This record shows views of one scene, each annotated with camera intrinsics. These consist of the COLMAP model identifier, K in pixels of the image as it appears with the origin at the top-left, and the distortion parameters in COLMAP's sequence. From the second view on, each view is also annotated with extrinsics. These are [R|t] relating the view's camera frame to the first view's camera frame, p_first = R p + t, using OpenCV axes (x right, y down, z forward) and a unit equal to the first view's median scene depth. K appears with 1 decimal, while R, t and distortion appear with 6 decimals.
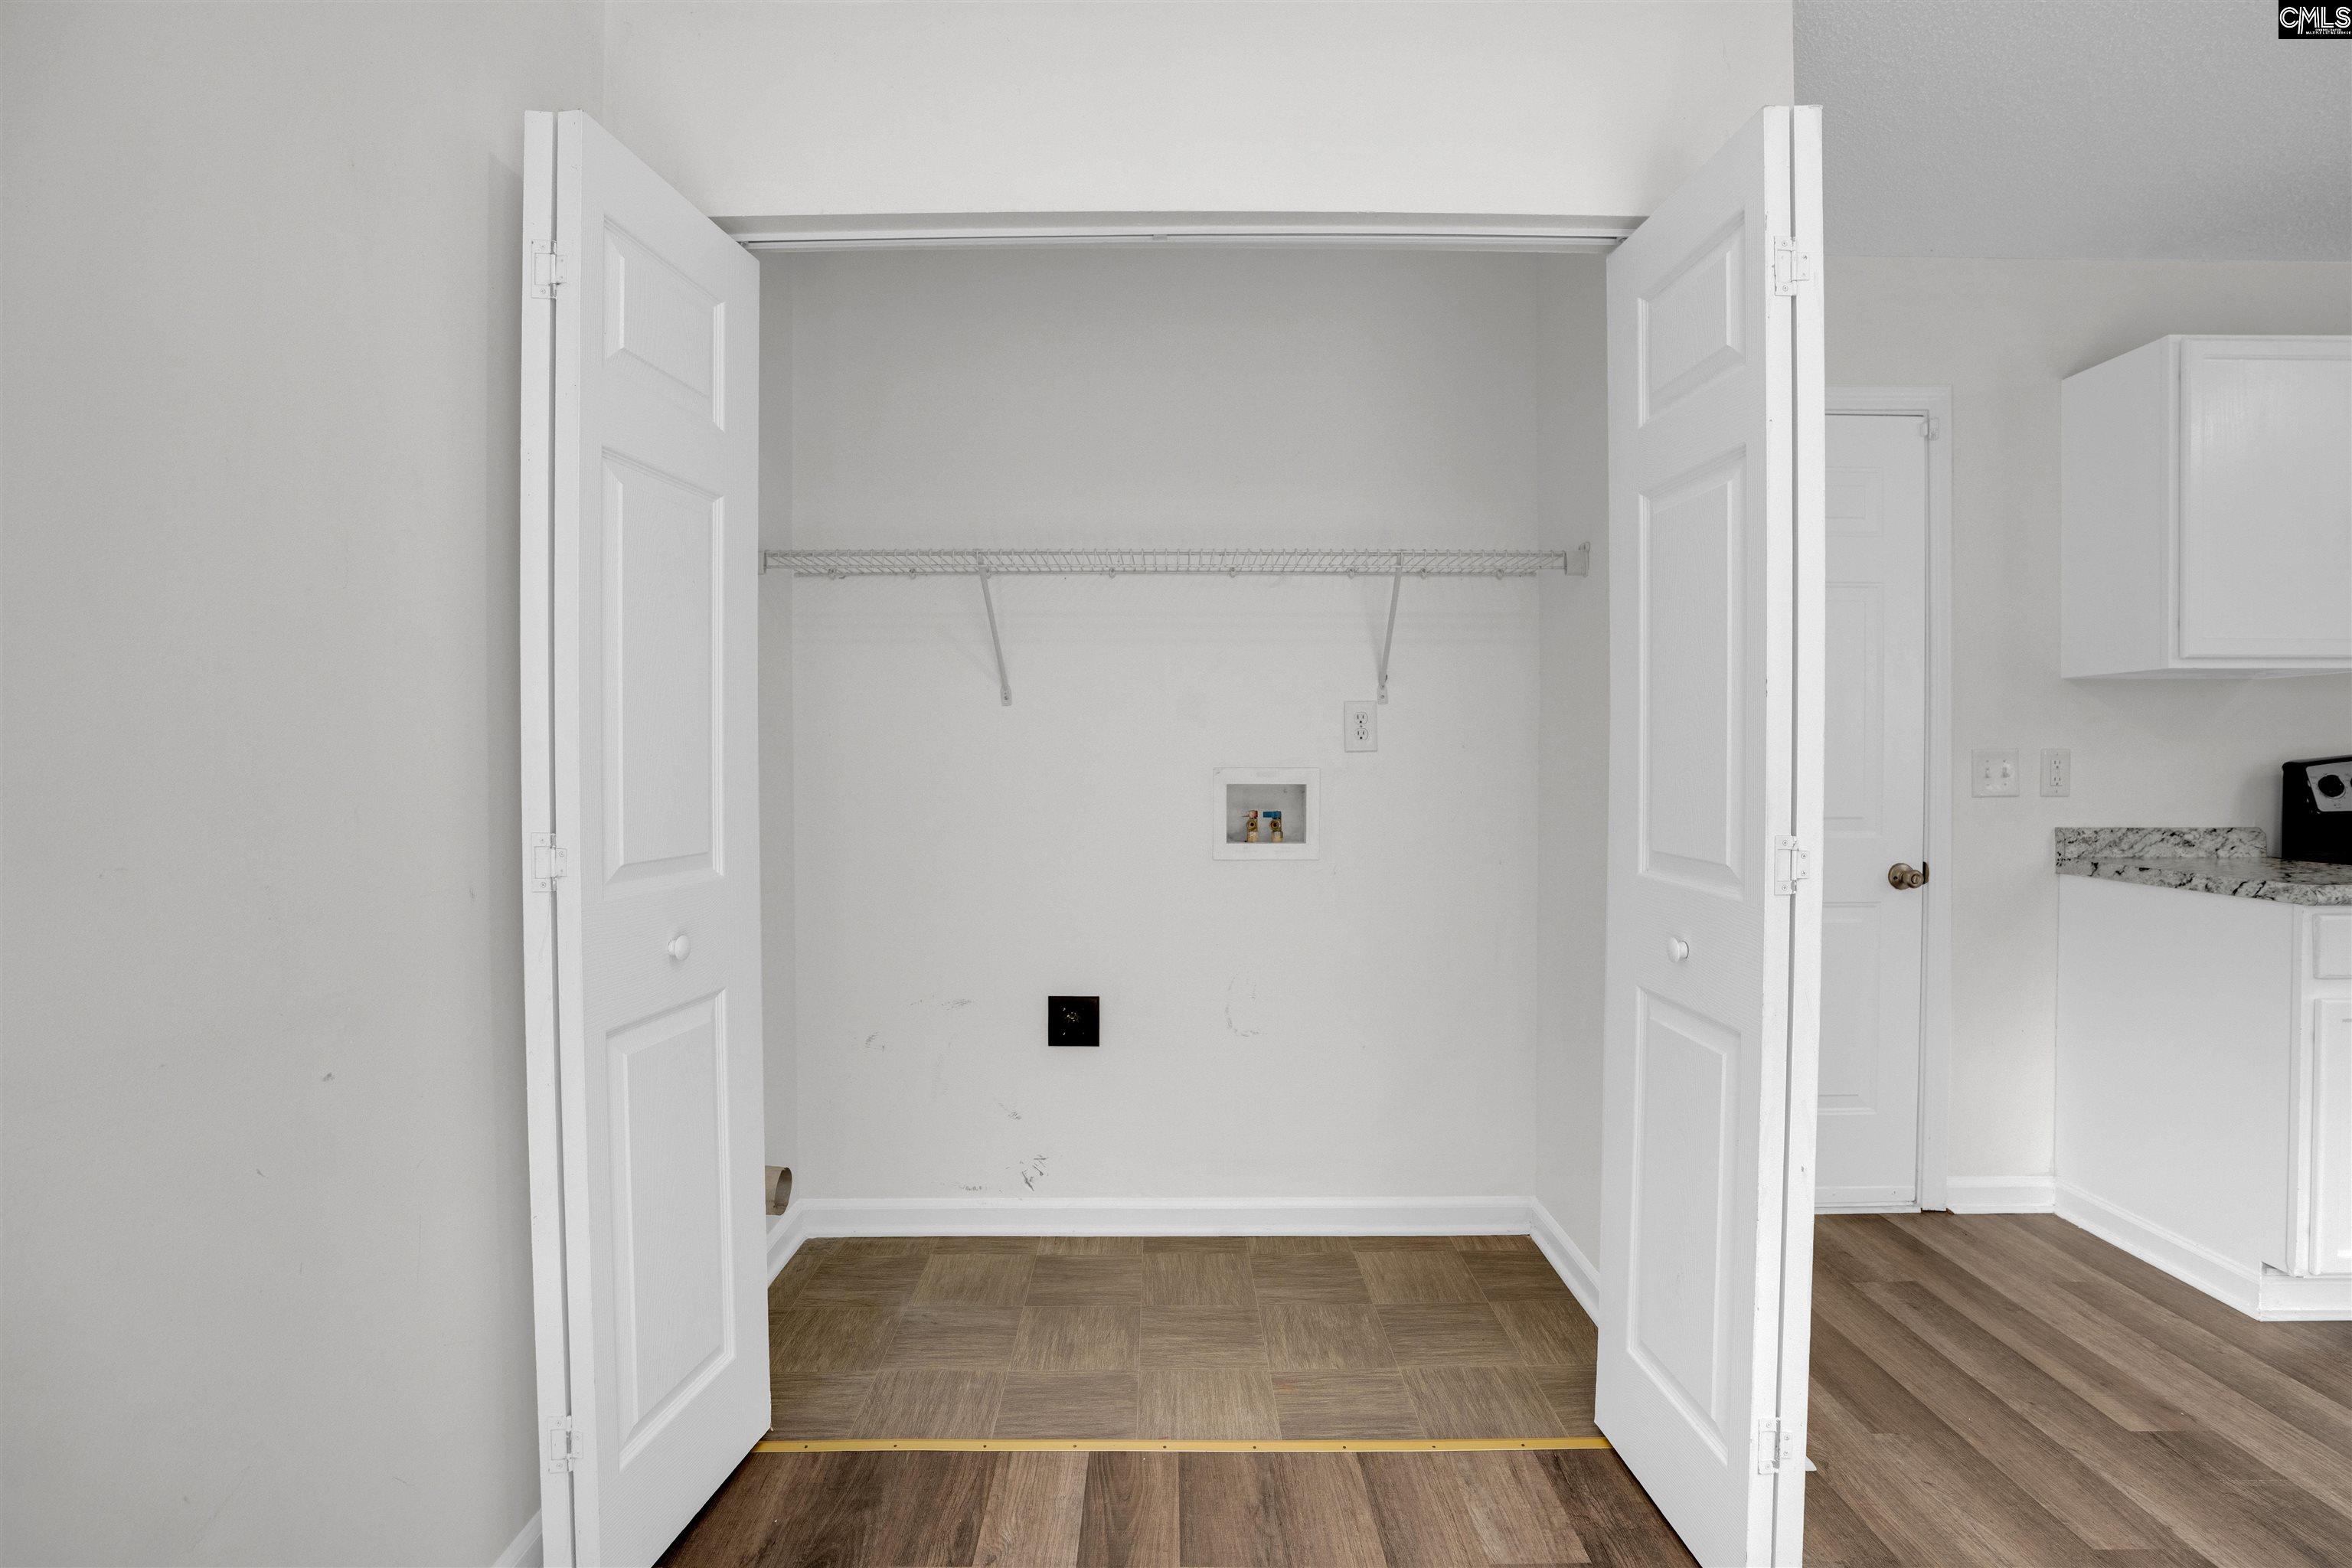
lens RADIAL K [[1097.7, 0, 1184.3], [0, 1097.7, 783.1], [0, 0, 1]] dist [-0.058862, 0.021923]
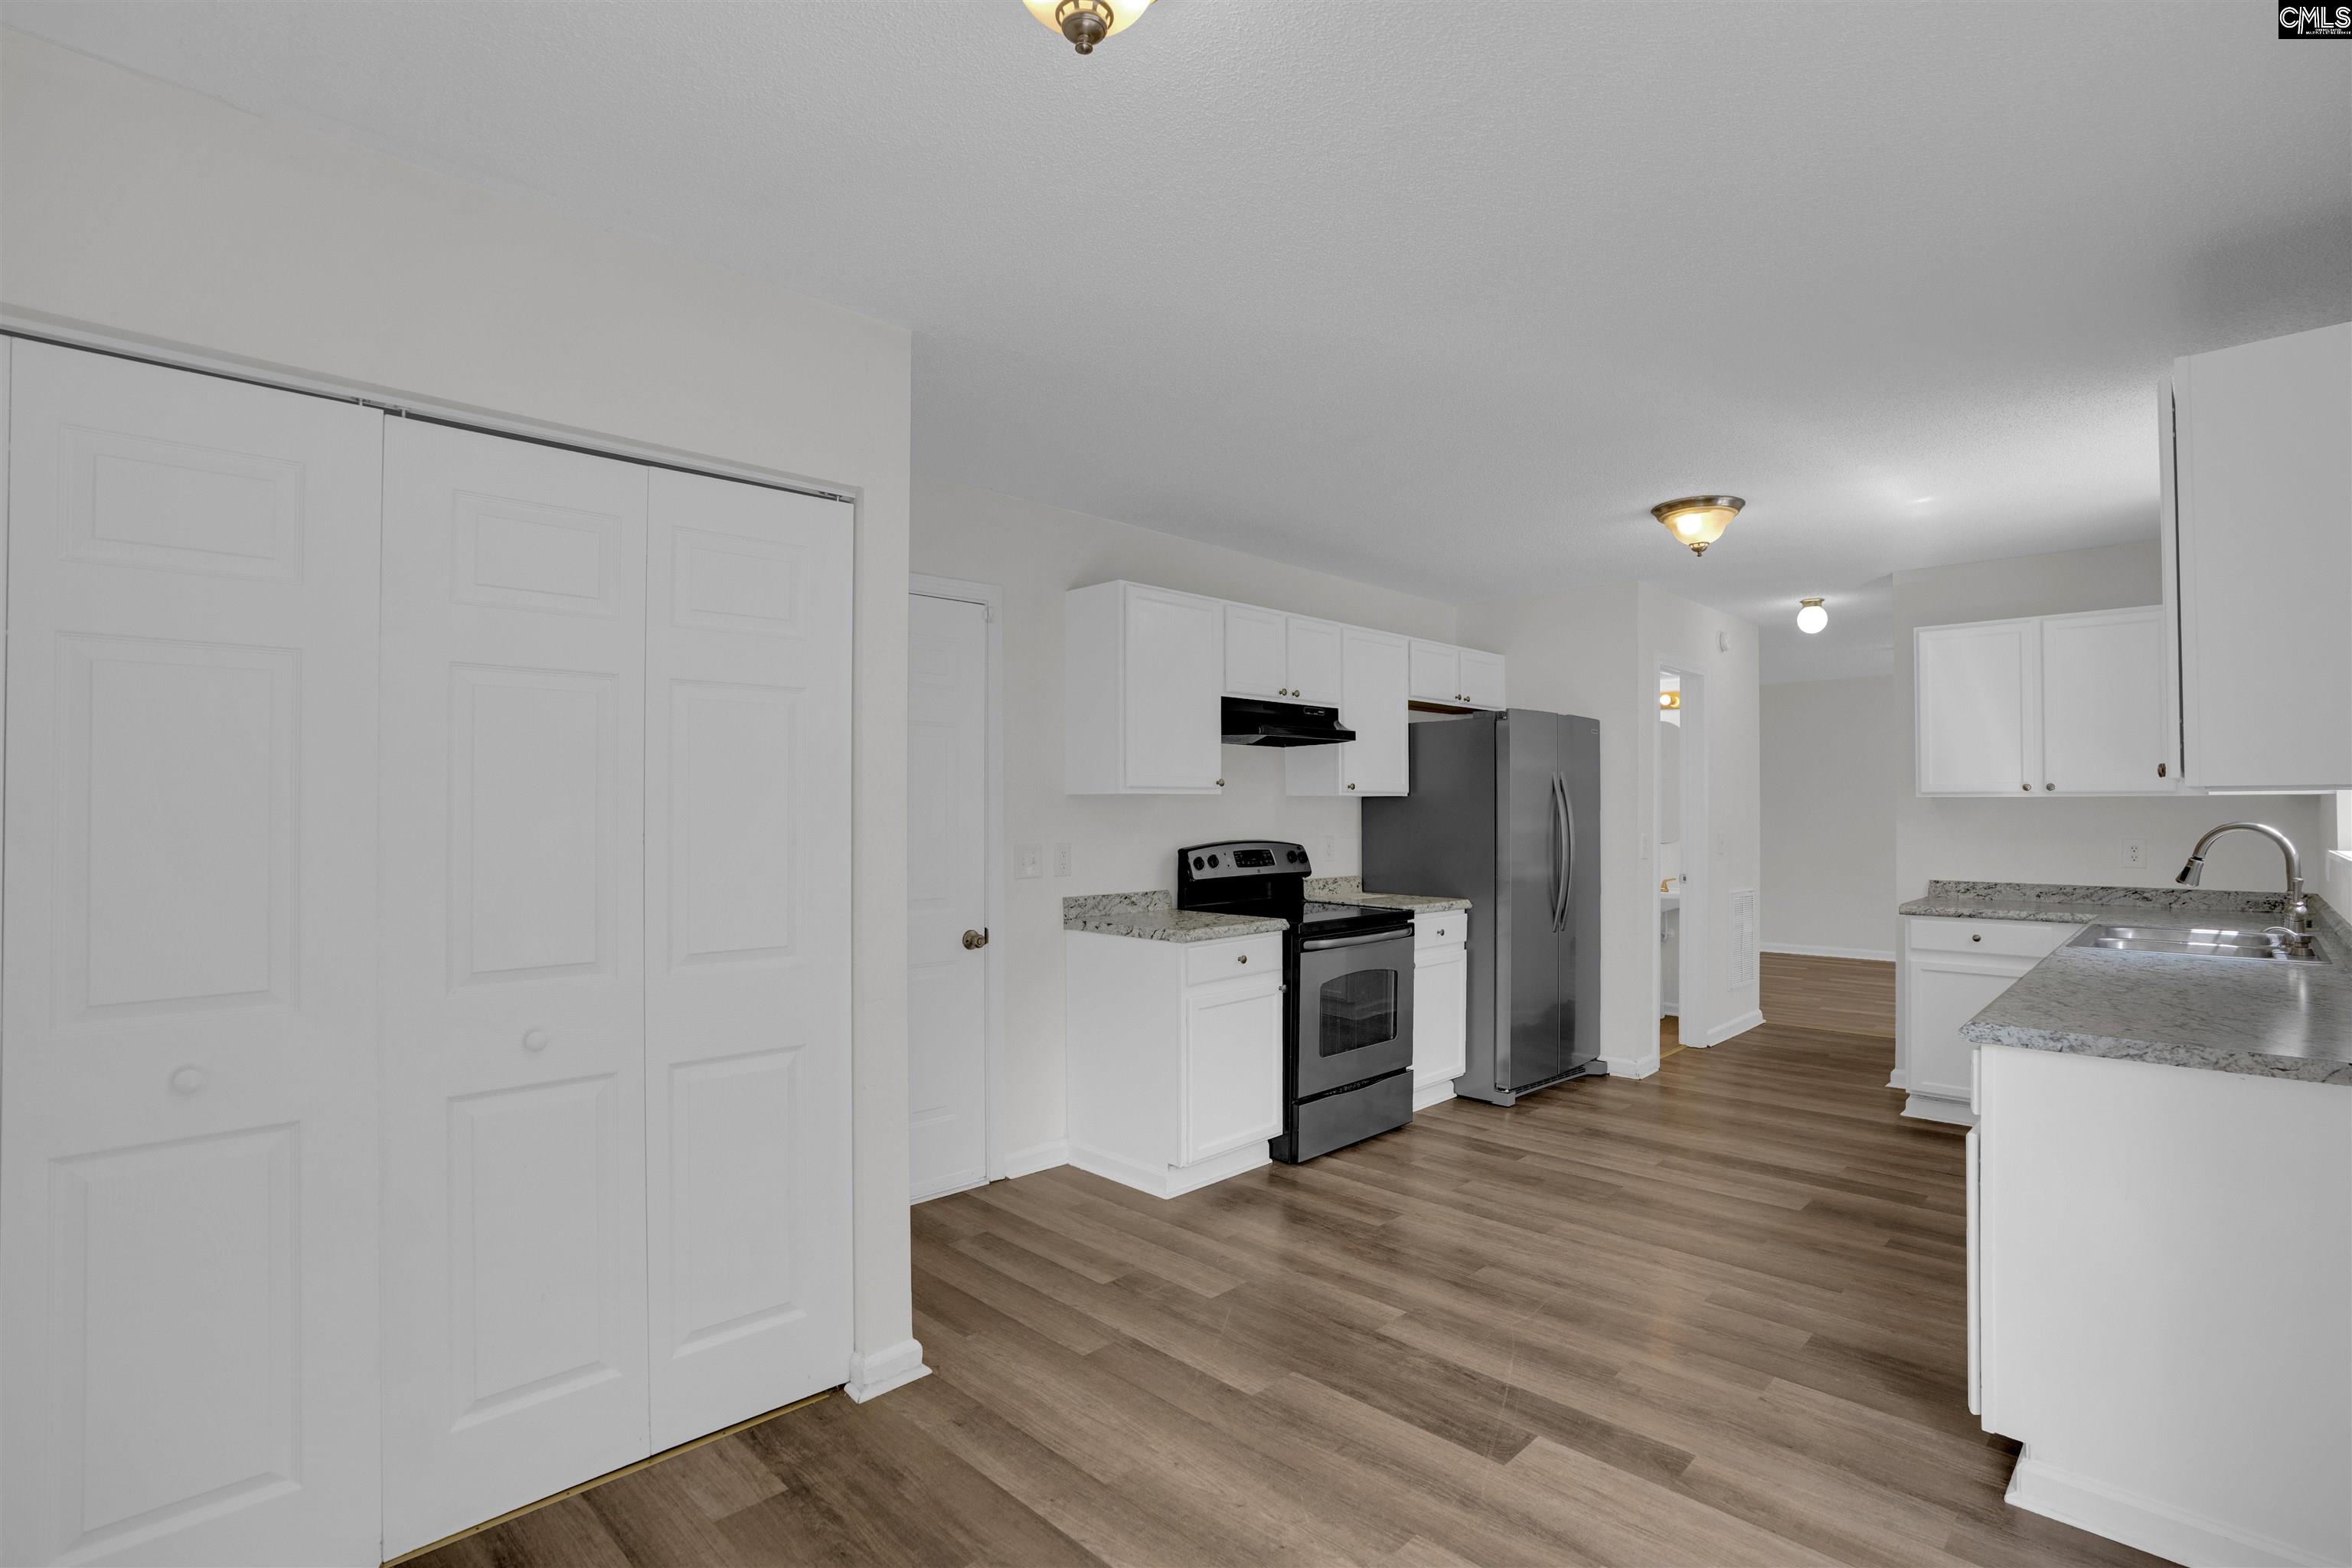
lens RADIAL K [[1097.7, 0, 1184.3], [0, 1097.7, 783.1], [0, 0, 1]] dist [-0.058862, 0.021923]
pose [[0.709294, 0.016735, 0.704715, -0.156751], [0.015412, 0.999111, -0.039239, -0.066583], [-0.704745, 0.038693, 0.708405, -0.233730]]
